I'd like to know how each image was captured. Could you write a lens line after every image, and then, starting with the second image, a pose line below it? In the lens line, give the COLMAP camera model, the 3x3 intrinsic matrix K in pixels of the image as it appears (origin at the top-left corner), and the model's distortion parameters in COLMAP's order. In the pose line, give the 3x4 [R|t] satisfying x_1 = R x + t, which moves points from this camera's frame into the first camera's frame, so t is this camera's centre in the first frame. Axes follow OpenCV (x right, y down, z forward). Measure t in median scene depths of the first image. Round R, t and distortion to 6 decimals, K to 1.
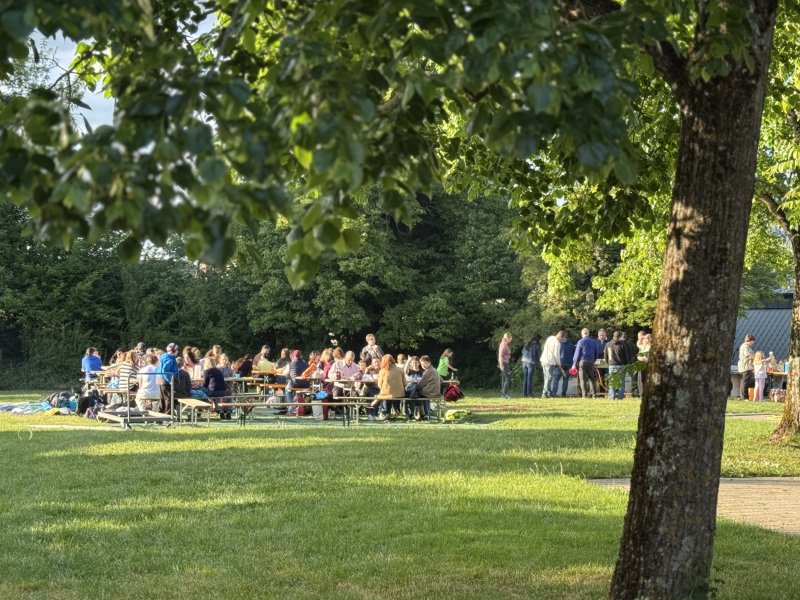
lens RADIAL K [[1328.9, 0, 400.1], [0, 1328.9, 300.6], [0, 0, 1]] dist [-0.004192, 0.000000]
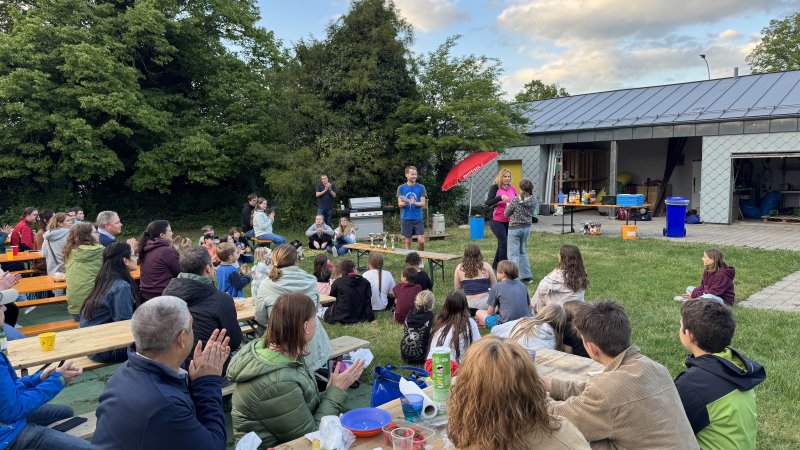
lens RADIAL K [[569.3, 0, 399.6], [0, 569.3, 227.9], [0, 0, 1]] dist [0.002531, 0.000069]
pose [[0.895518, -0.071469, 0.439250, -0.027736], [0.017280, 0.991860, 0.126153, 0.012043], [-0.444690, -0.105382, 0.889463, 0.561428]]
